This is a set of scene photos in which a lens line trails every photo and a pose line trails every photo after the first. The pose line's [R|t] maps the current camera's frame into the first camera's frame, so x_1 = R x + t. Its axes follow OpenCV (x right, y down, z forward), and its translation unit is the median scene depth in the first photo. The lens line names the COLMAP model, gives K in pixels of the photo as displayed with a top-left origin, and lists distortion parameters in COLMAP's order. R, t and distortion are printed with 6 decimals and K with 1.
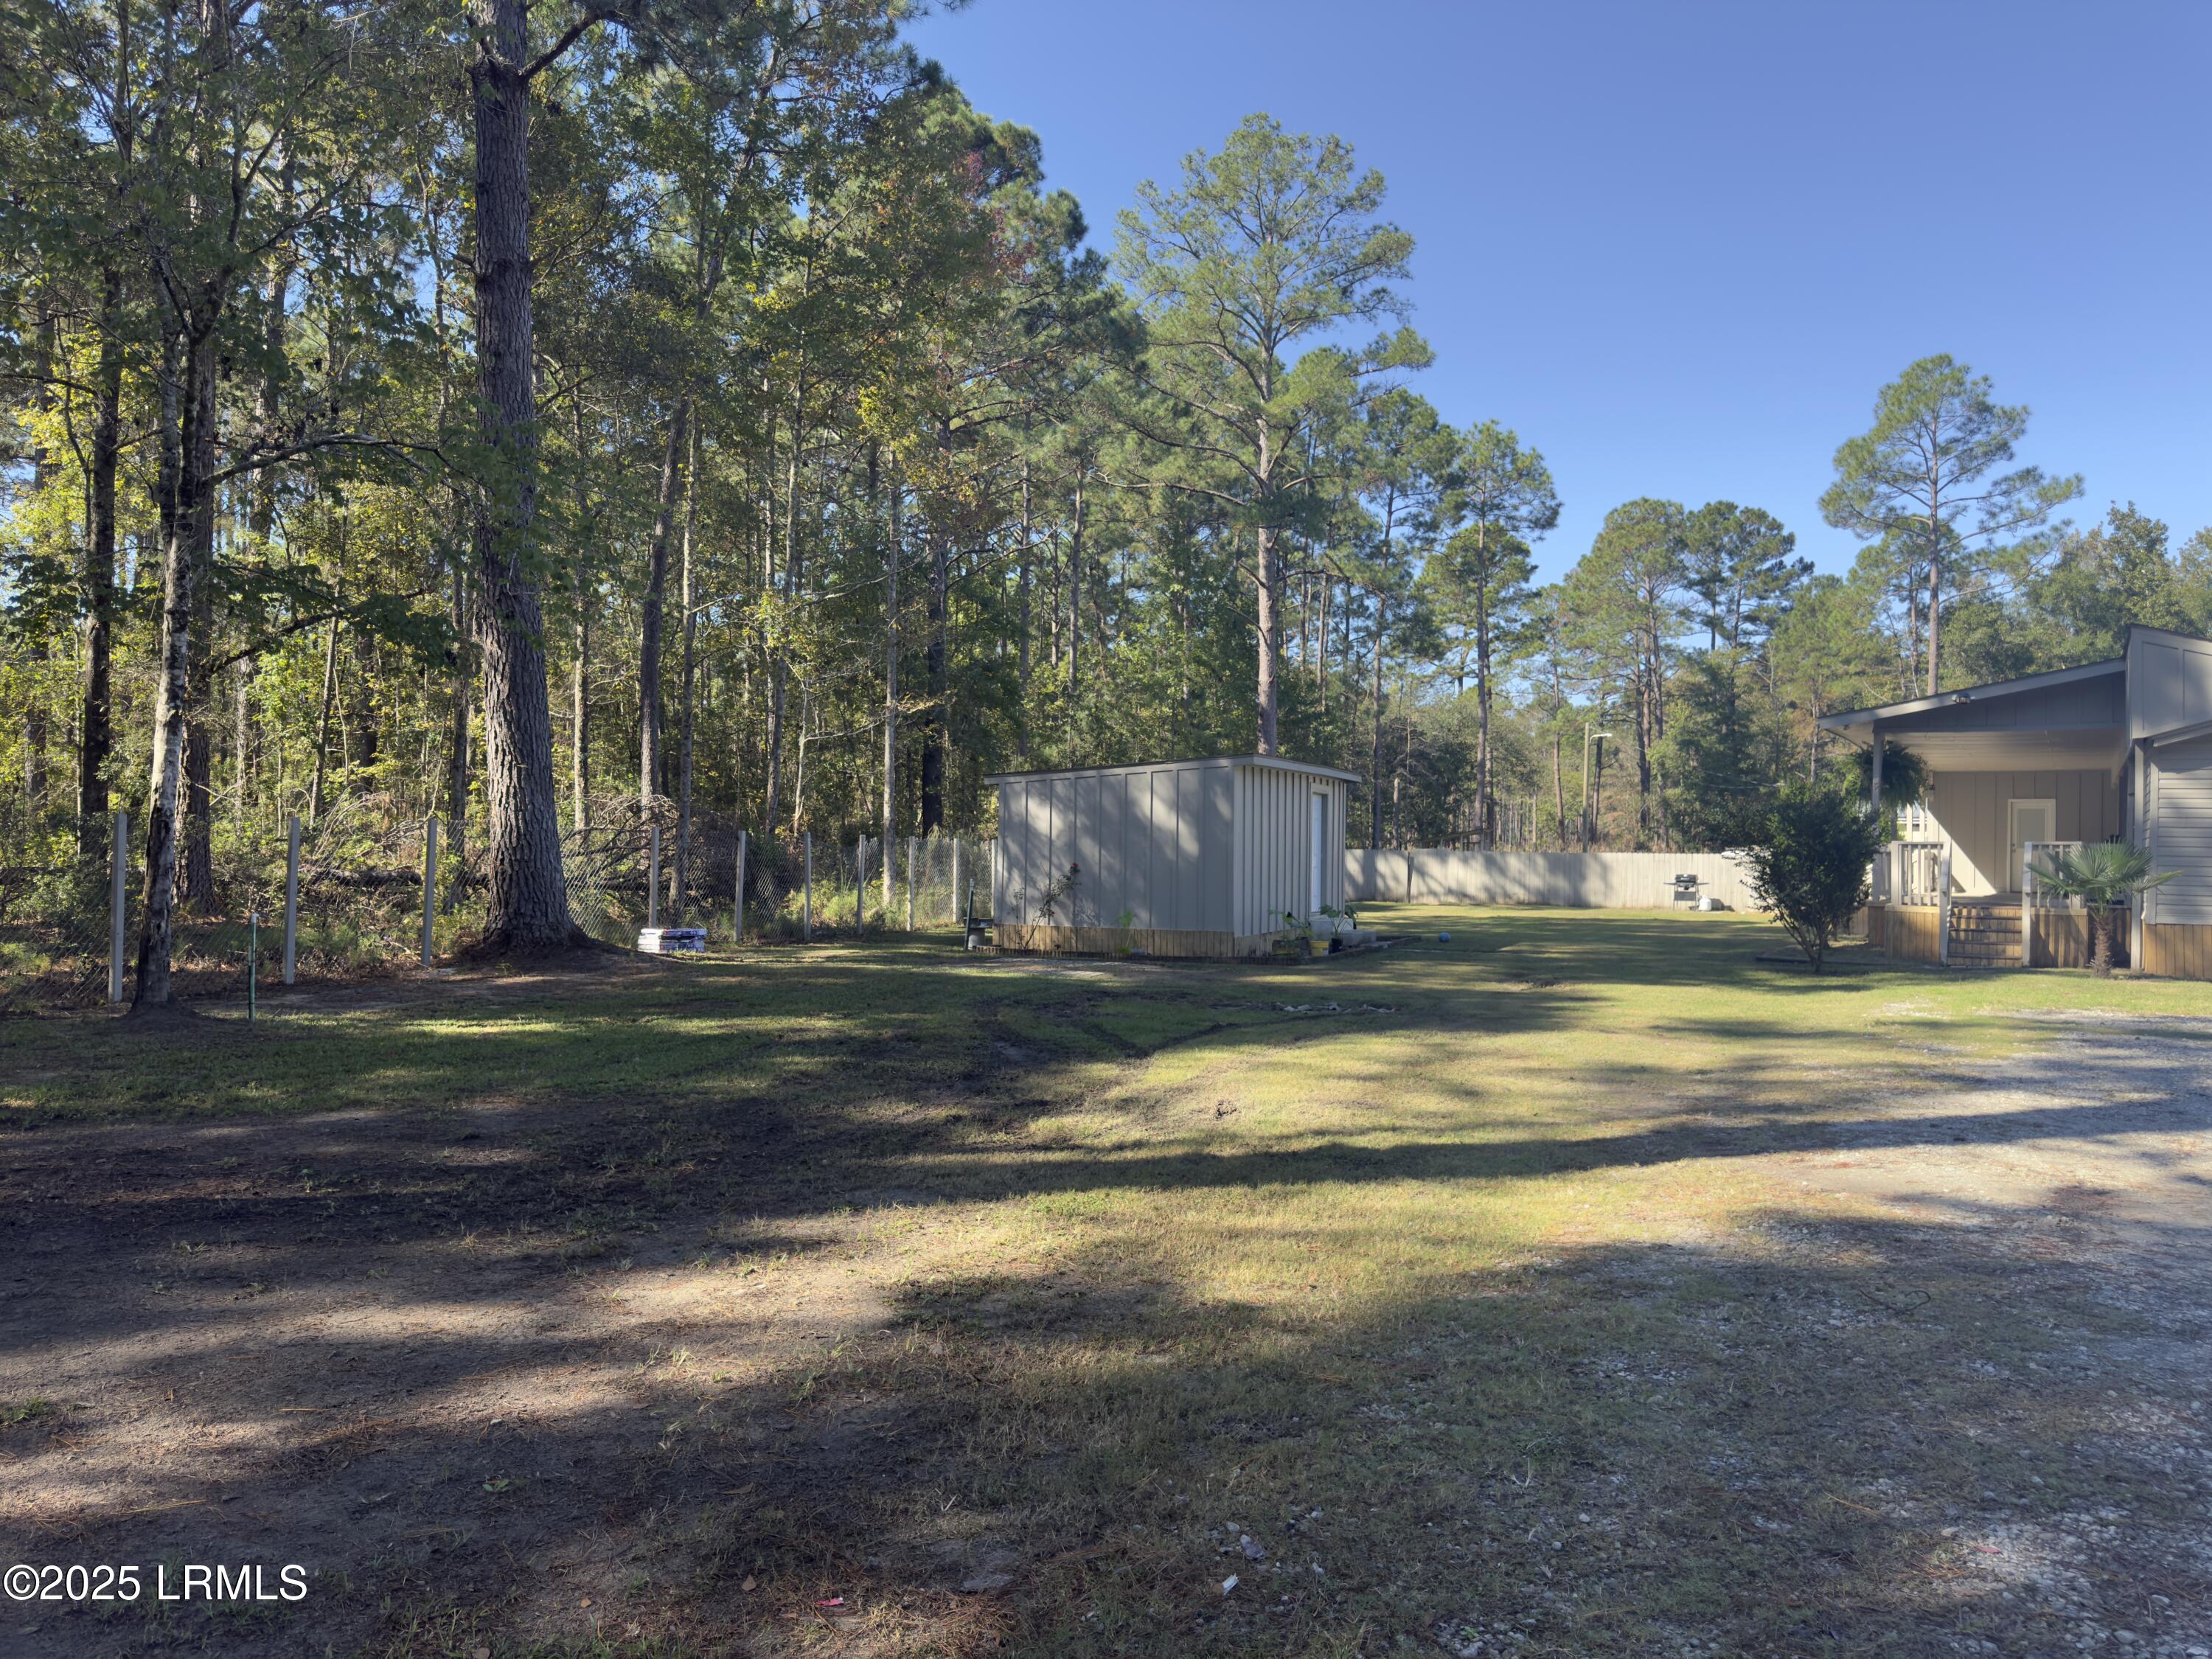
lens RADIAL K [[1554.3, 0, 1118.5], [0, 1554.3, 841.2], [0, 0, 1]] dist [-0.001147, -0.006406]
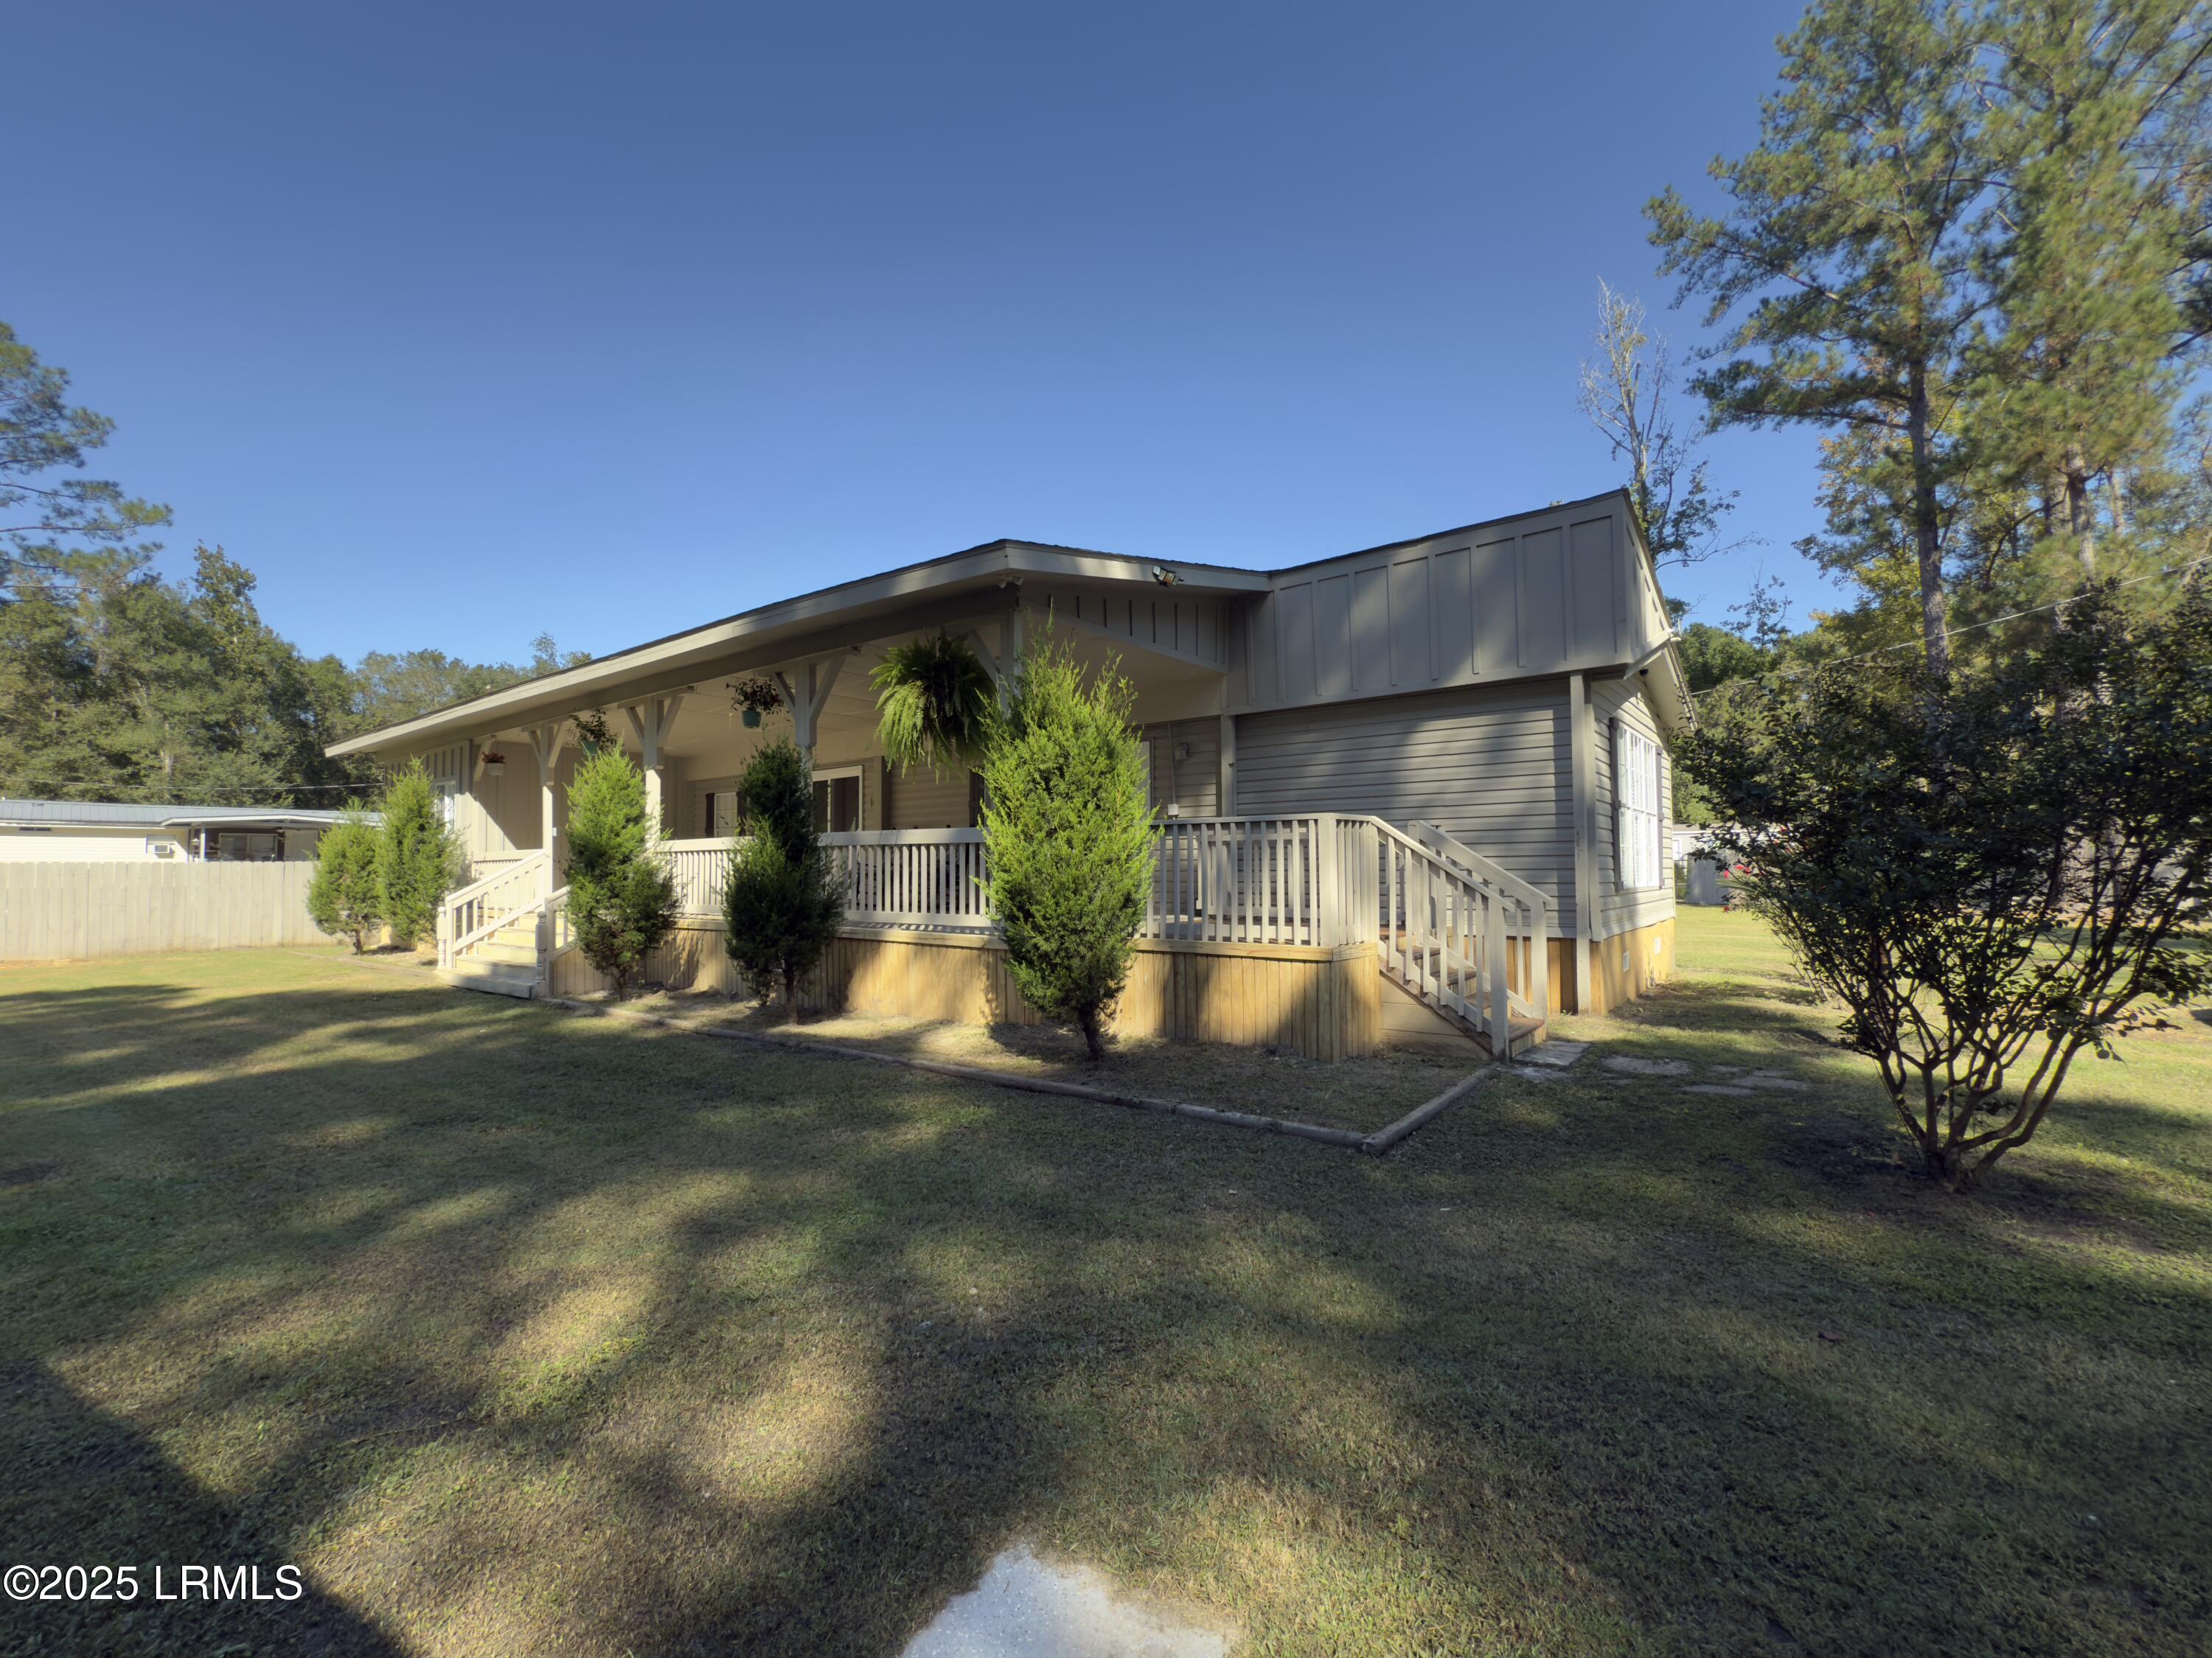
lens RADIAL K [[952.4, 0, 1104.8], [0, 952.4, 821.6], [0, 0, 1]] dist [0.000470, 0.000004]
pose [[0.115755, 0.032093, 0.992759, 0.052750], [0.004293, 0.999452, -0.032810, 0.003858], [-0.993269, 0.008060, 0.115554, 0.281471]]
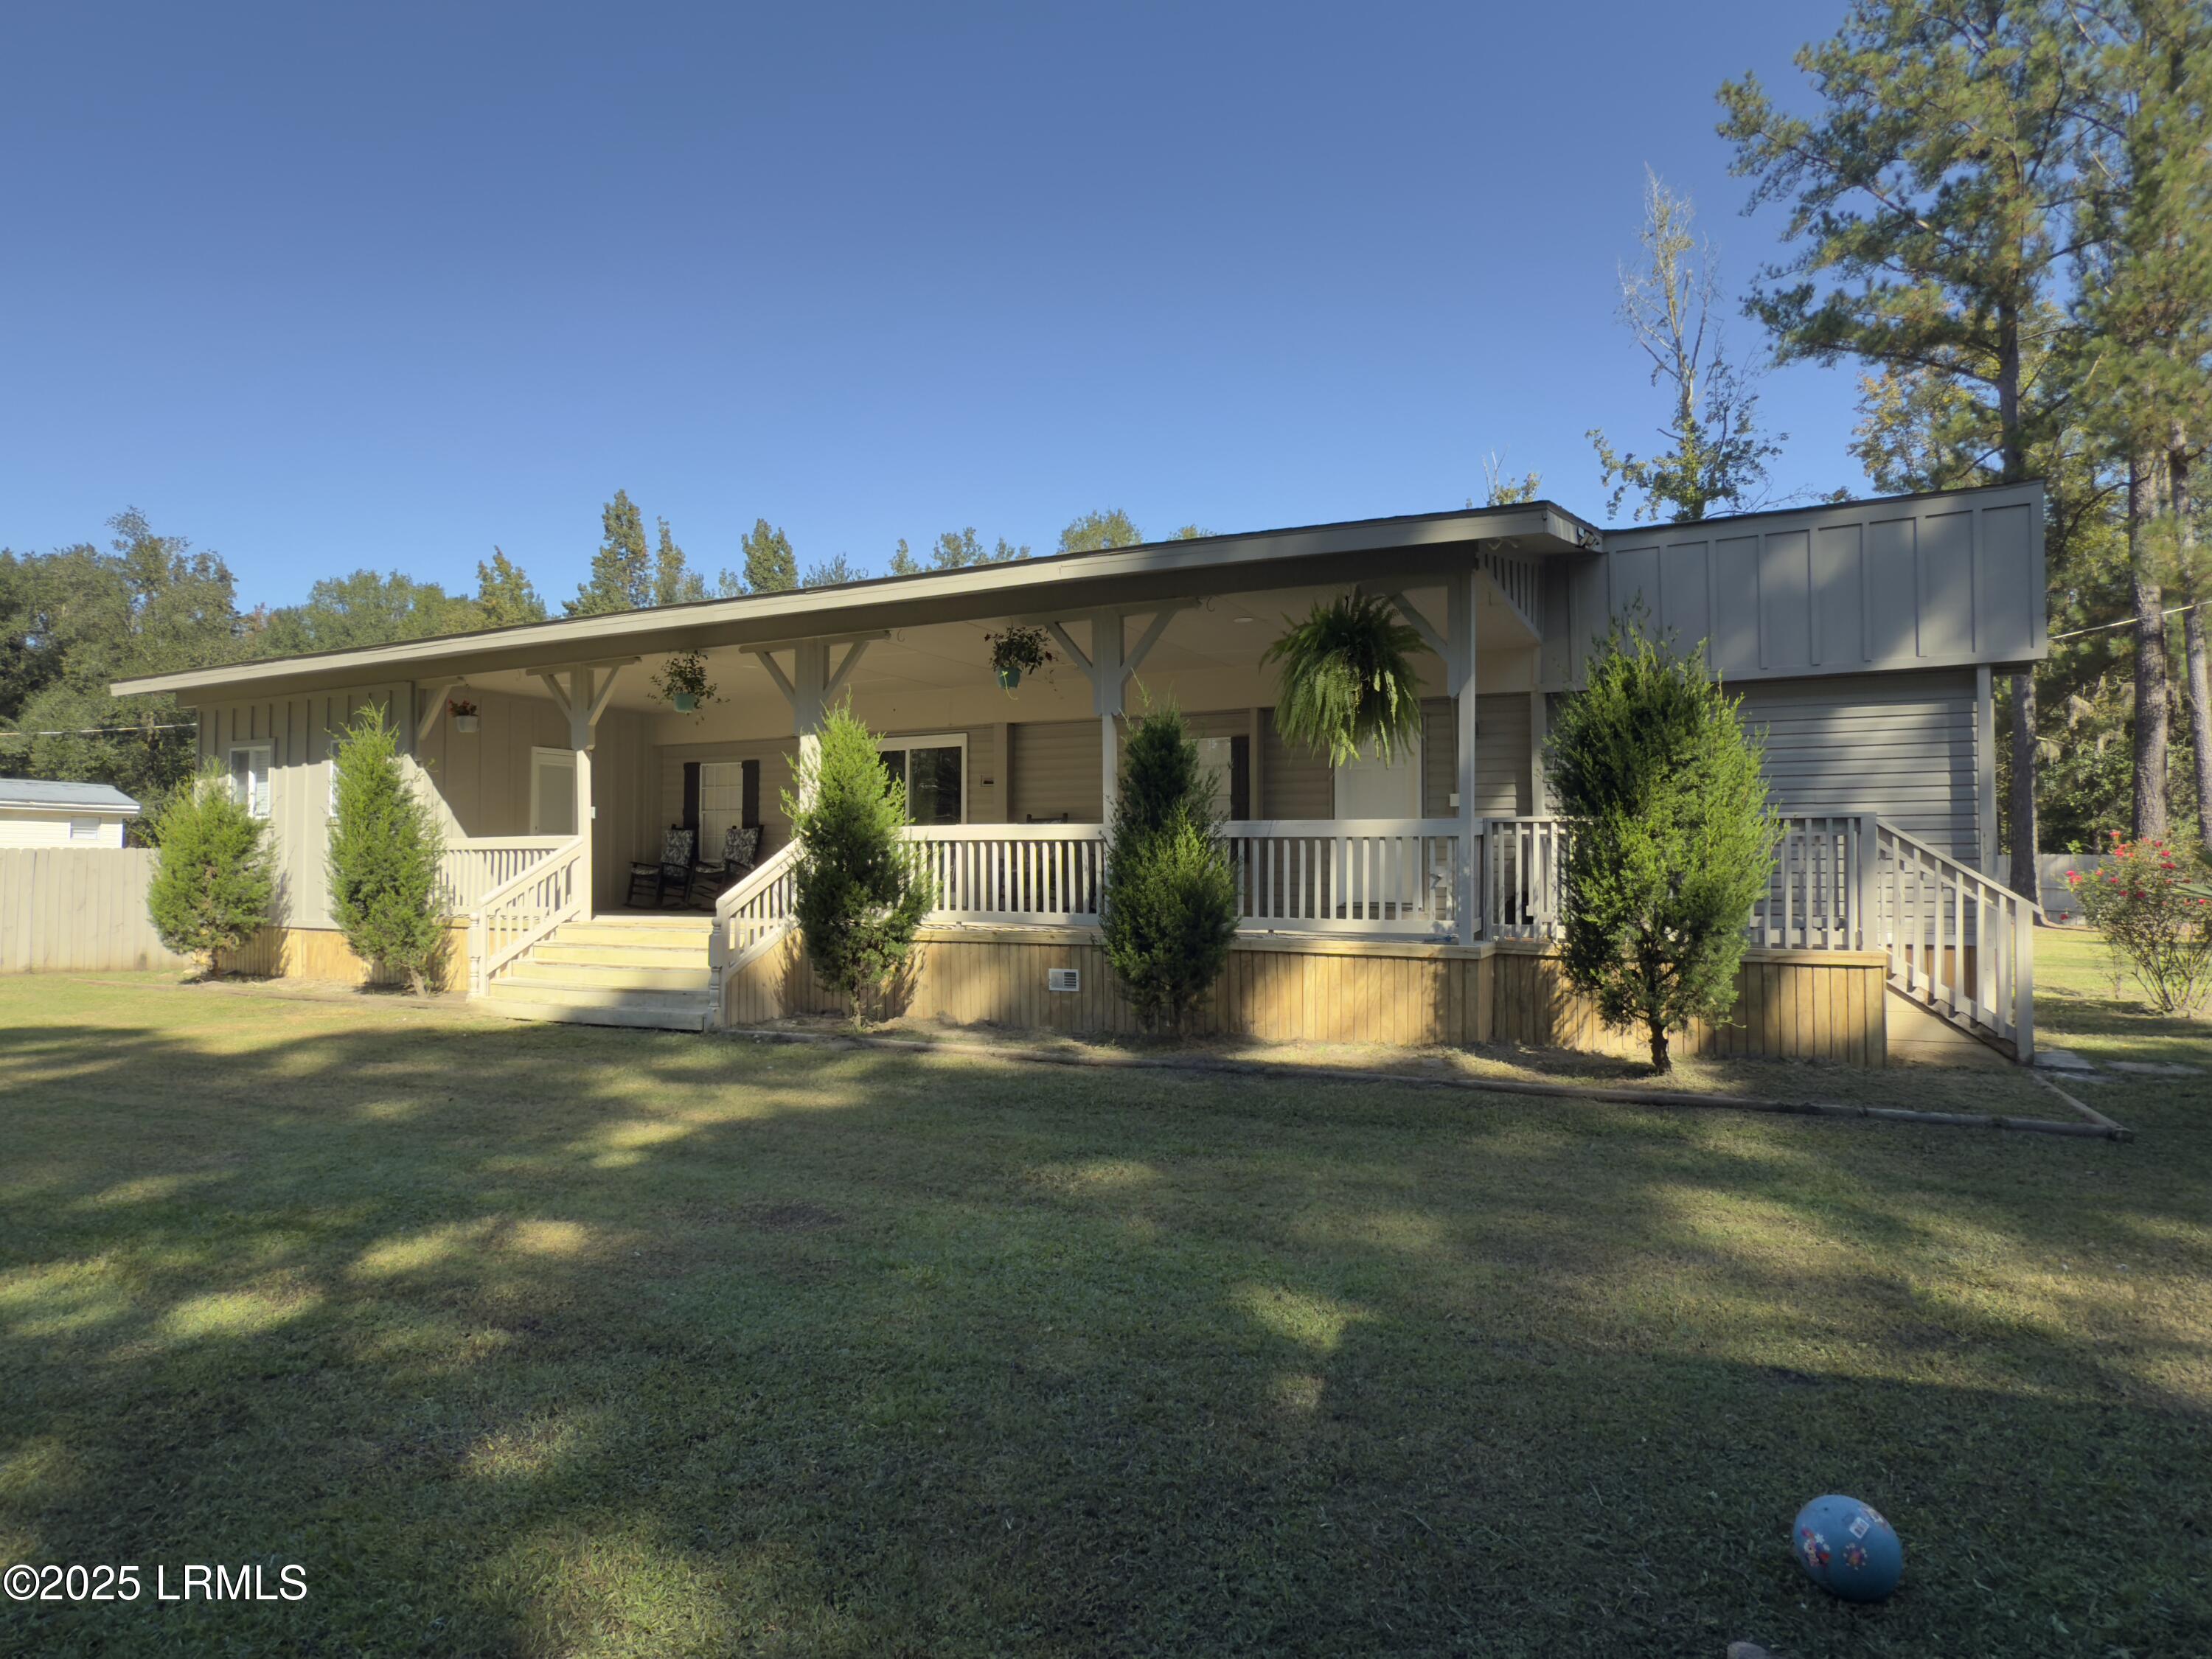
lens RADIAL K [[1274.5, 0, 1106.0], [0, 1274.5, 829.5], [0, 0, 1]] dist [0.001224, -0.002264]
pose [[-0.070508, 0.013465, 0.997420, 0.038796], [-0.007093, 0.999877, -0.013999, 0.003808], [-0.997486, -0.008062, -0.070404, 0.333899]]
